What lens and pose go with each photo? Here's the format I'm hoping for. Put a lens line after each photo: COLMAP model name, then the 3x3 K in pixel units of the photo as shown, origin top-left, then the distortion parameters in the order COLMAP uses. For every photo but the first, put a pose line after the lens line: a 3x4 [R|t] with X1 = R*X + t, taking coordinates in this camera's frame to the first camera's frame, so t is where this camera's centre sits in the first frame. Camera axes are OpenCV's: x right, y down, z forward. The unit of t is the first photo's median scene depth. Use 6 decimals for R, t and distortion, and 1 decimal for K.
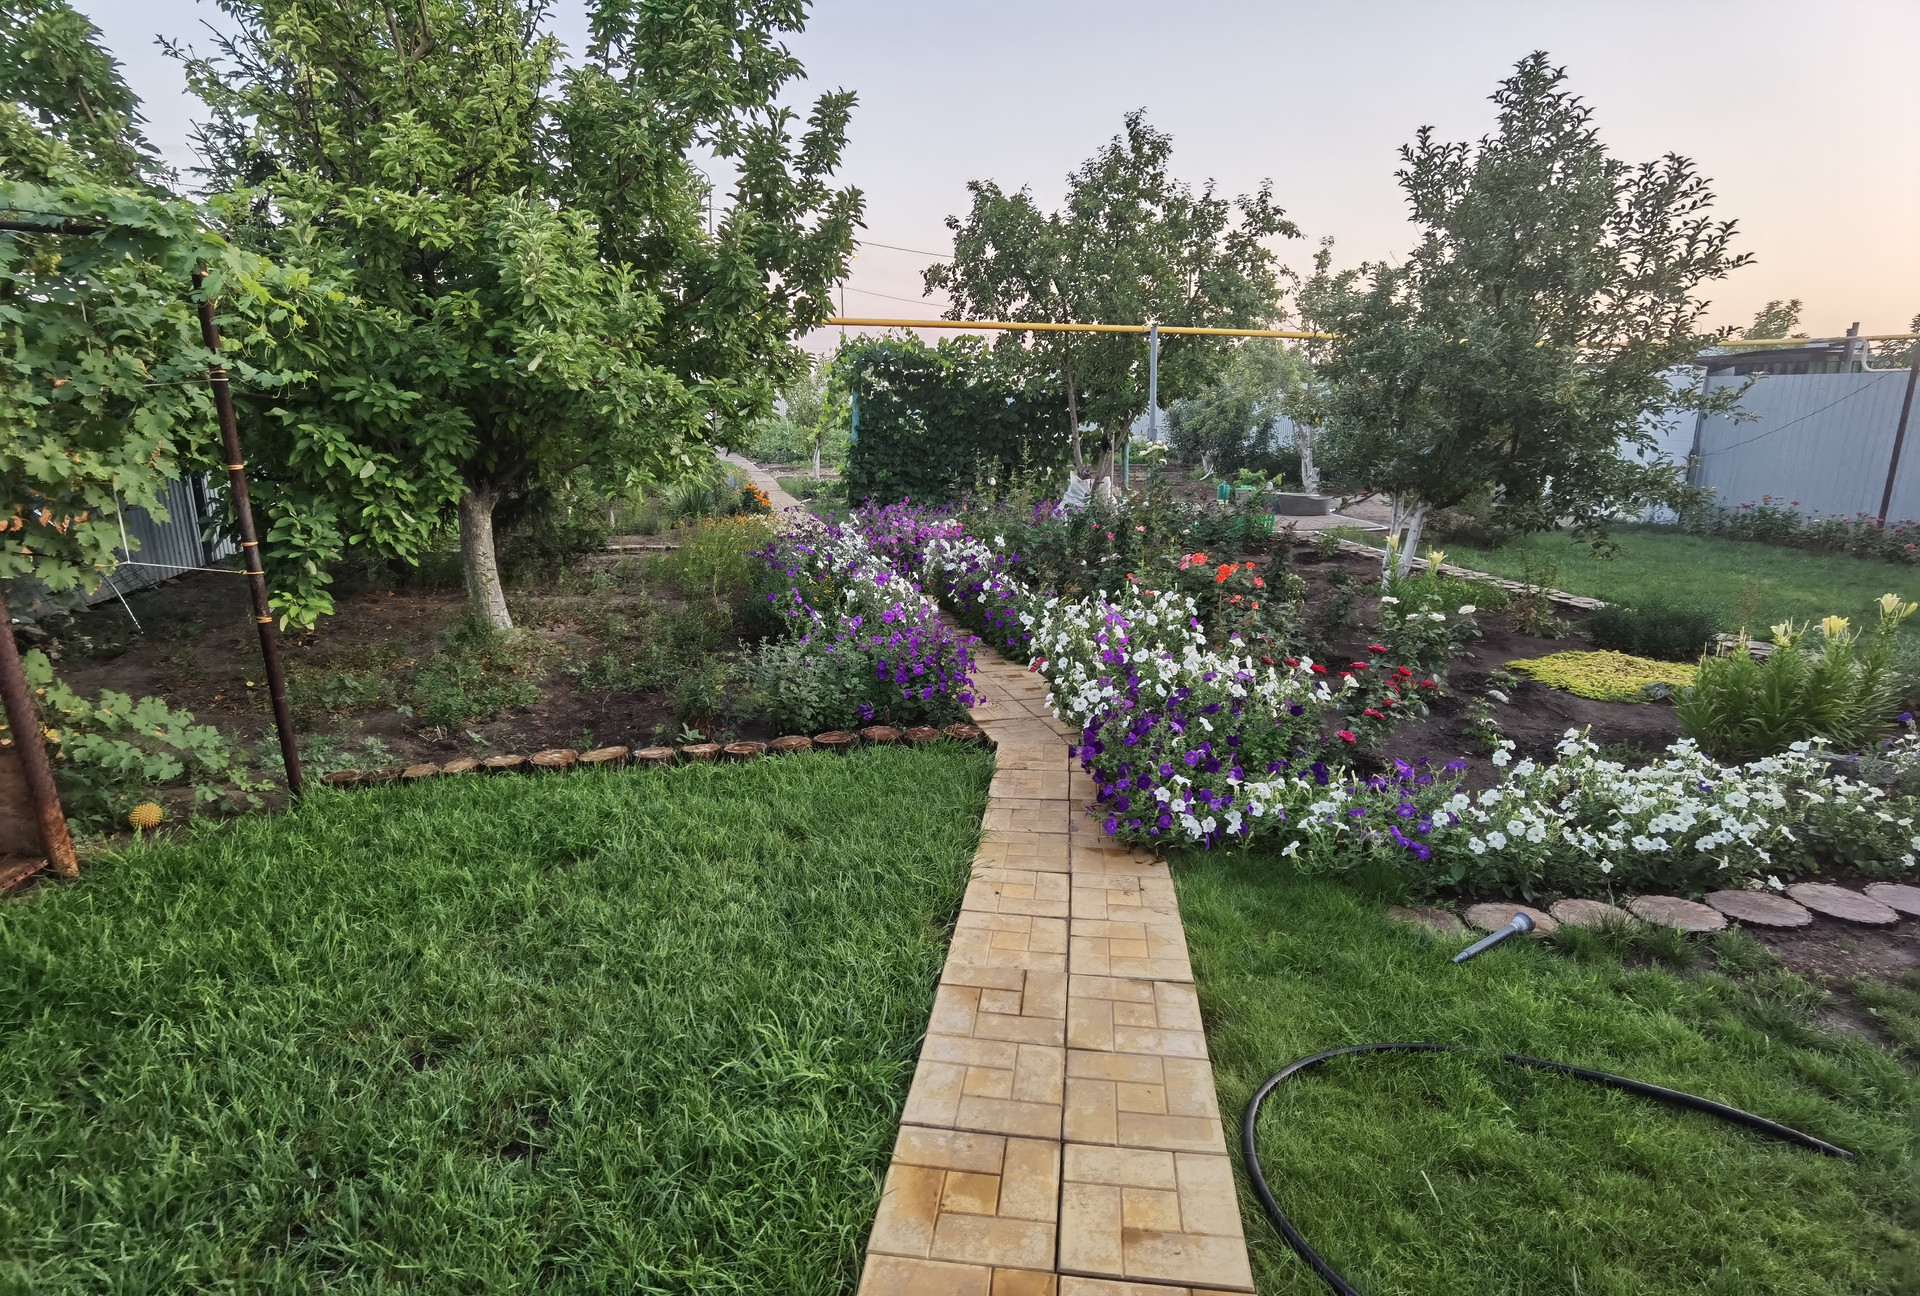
lens RADIAL K [[1027.3, 0, 960.0], [0, 1027.3, 648.0], [0, 0, 1]] dist [-0.060467, 0.038299]
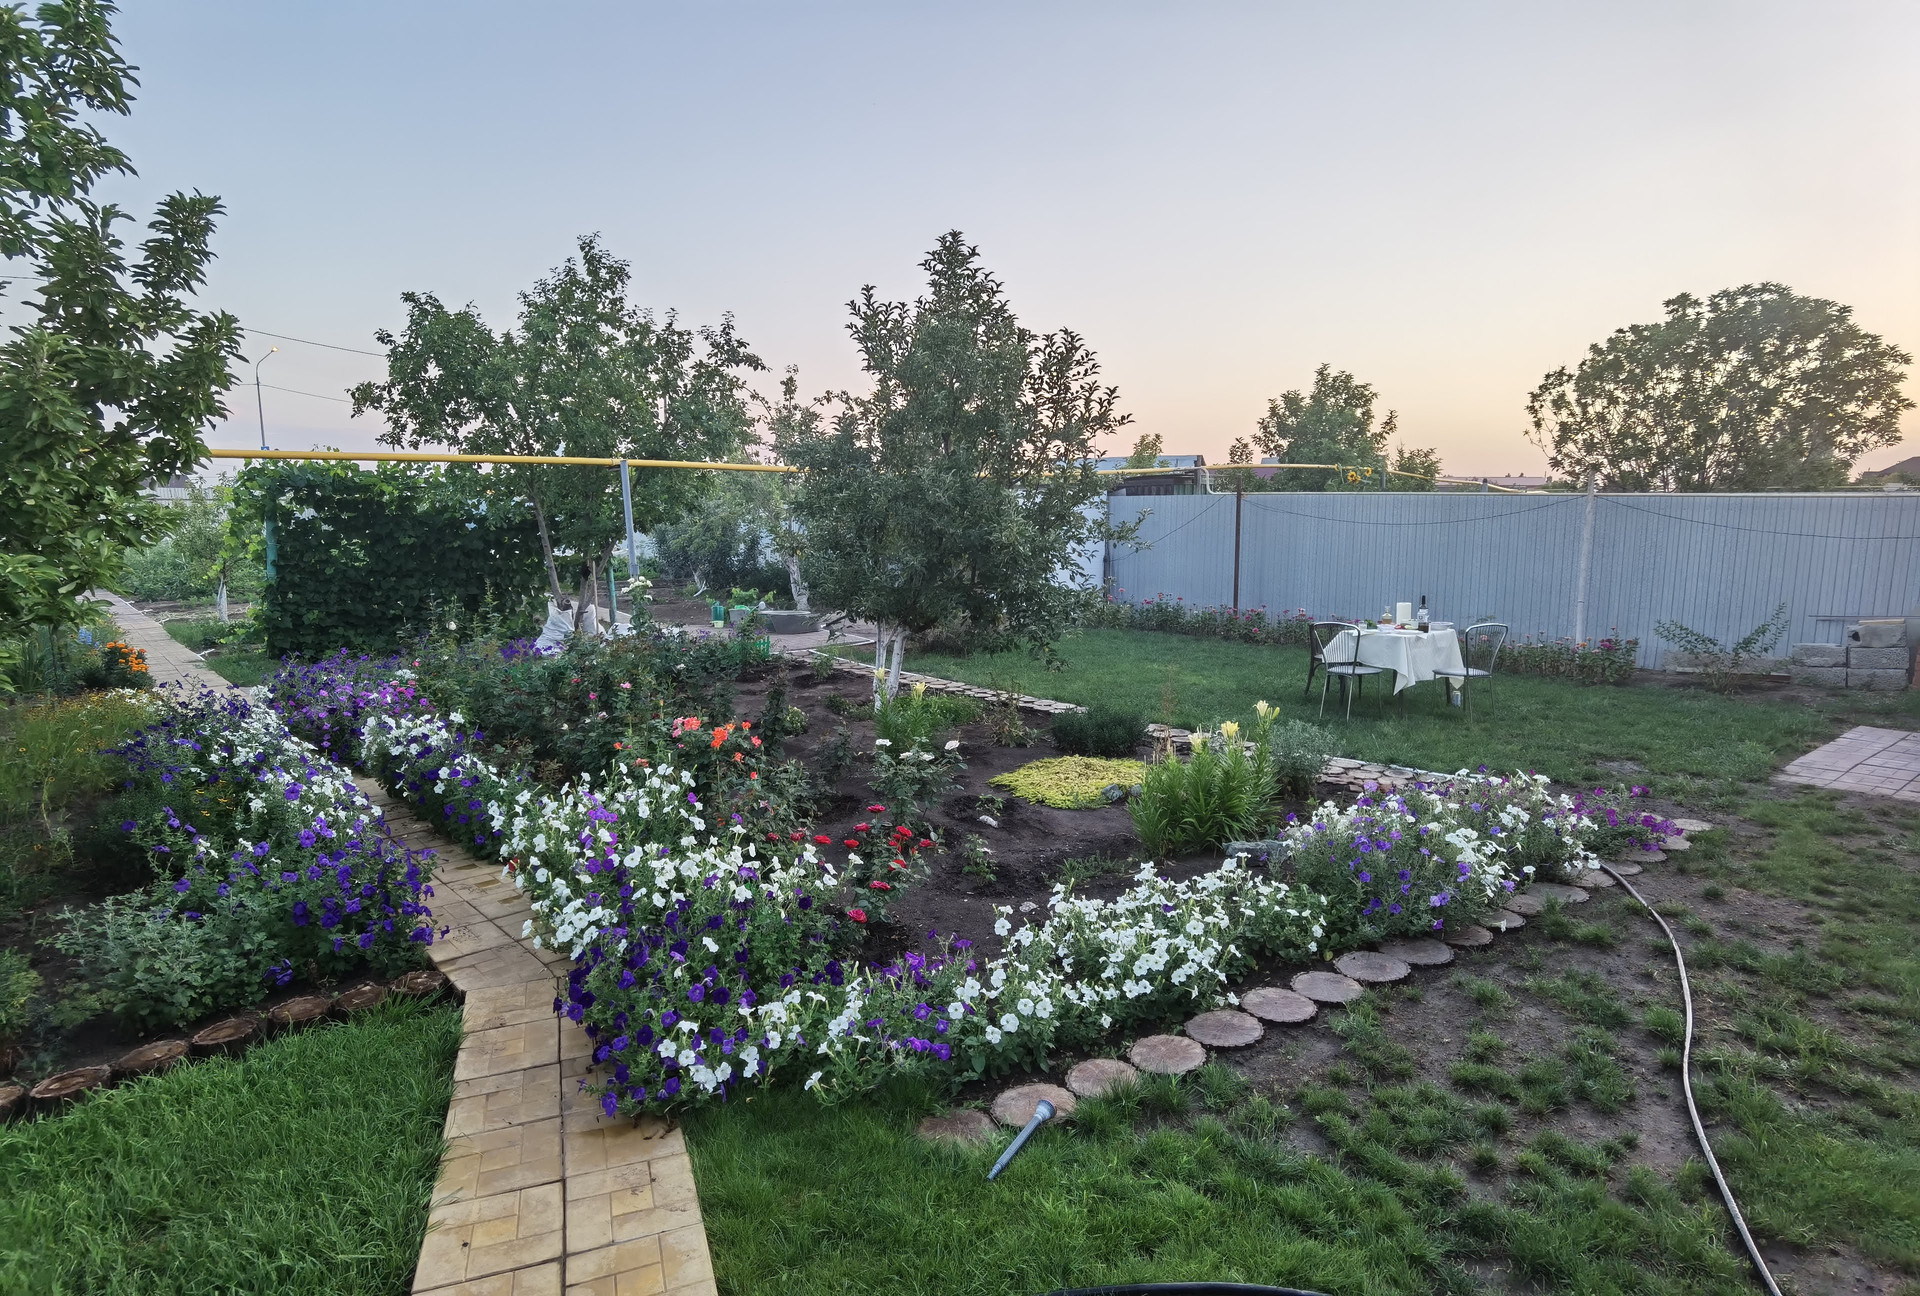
lens RADIAL K [[978.9, 0, 956.0], [0, 978.9, 597.1], [0, 0, 1]] dist [-0.032942, 0.020838]
pose [[0.883553, -0.067483, 0.463443, 0.041368], [0.115488, 0.990400, -0.075963, -0.105444], [-0.453868, 0.120639, 0.882865, 0.079839]]
